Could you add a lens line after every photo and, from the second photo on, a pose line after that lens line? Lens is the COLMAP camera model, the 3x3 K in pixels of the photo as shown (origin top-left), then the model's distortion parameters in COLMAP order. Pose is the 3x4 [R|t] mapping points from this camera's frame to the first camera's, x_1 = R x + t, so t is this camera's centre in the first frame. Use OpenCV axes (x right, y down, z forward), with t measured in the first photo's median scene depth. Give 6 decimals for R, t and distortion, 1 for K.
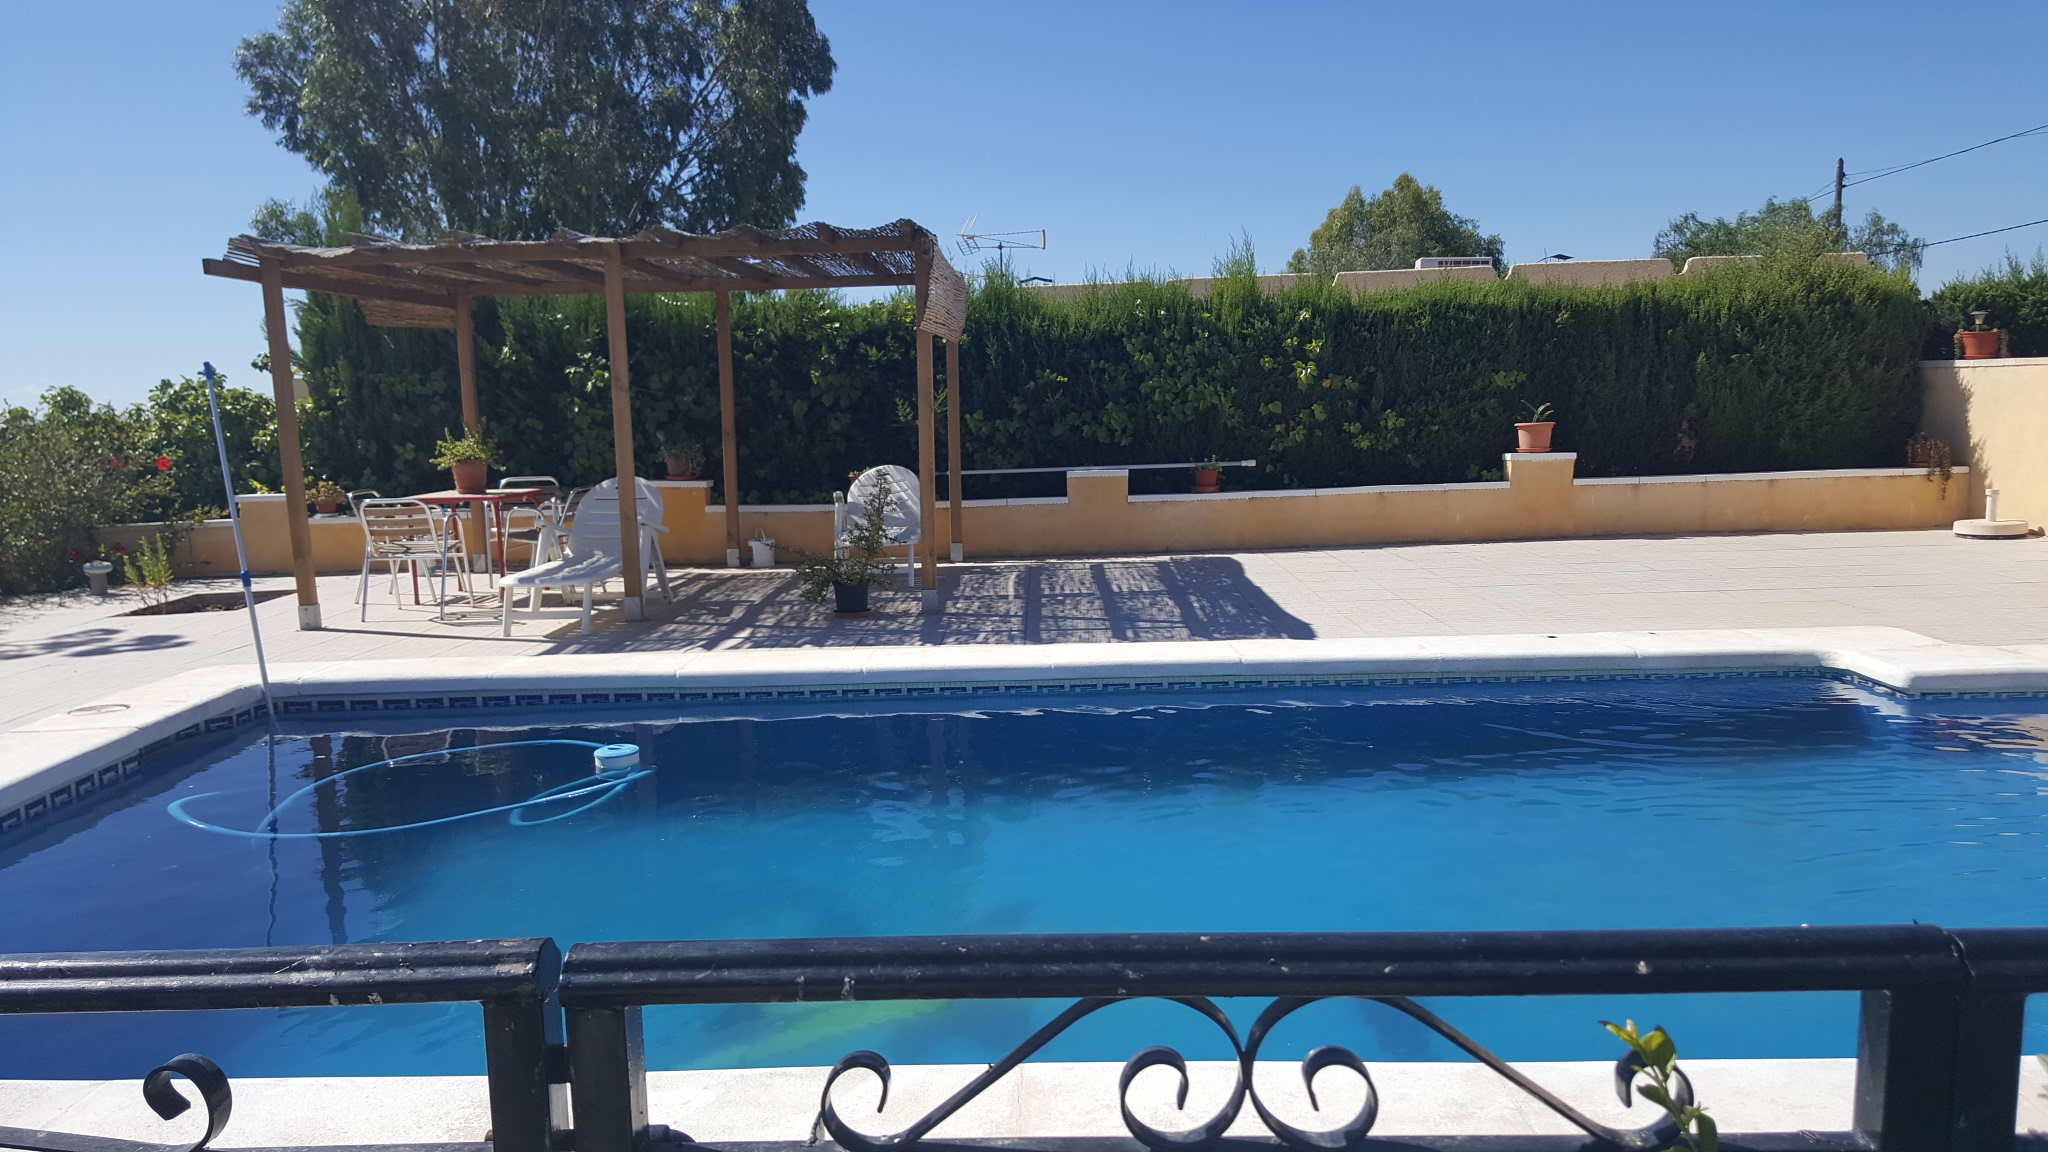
lens RADIAL K [[1517.7, 0, 1014.8], [0, 1517.7, 596.7], [0, 0, 1]] dist [0.109528, -0.158489]
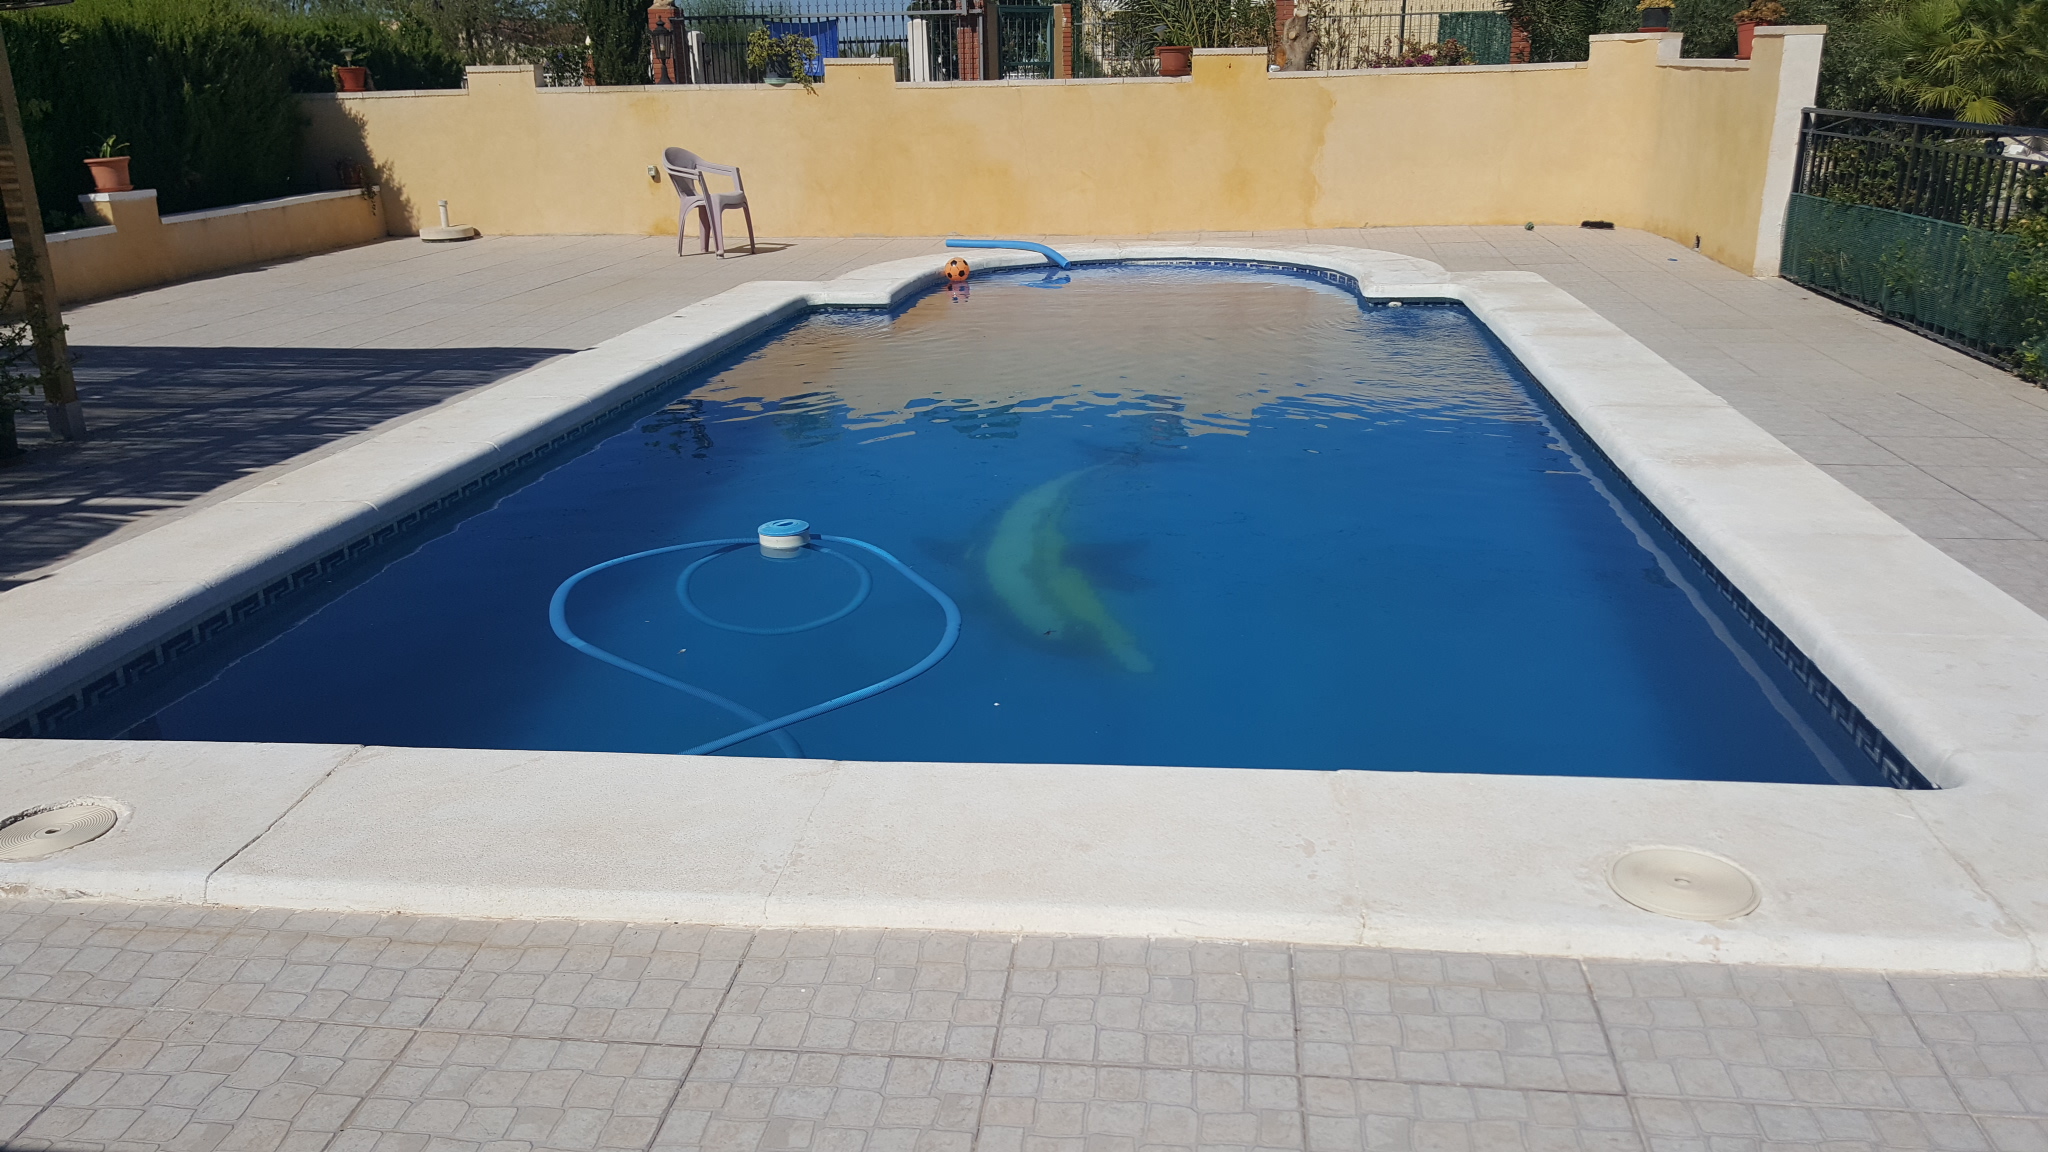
lens RADIAL K [[1517.7, 0, 1014.8], [0, 1517.7, 596.7], [0, 0, 1]] dist [0.109528, -0.158489]
pose [[0.074911, -0.297537, 0.951767, -0.572408], [0.153480, 0.946516, 0.283816, -0.046147], [-0.985308, 0.124816, 0.116570, 0.410766]]
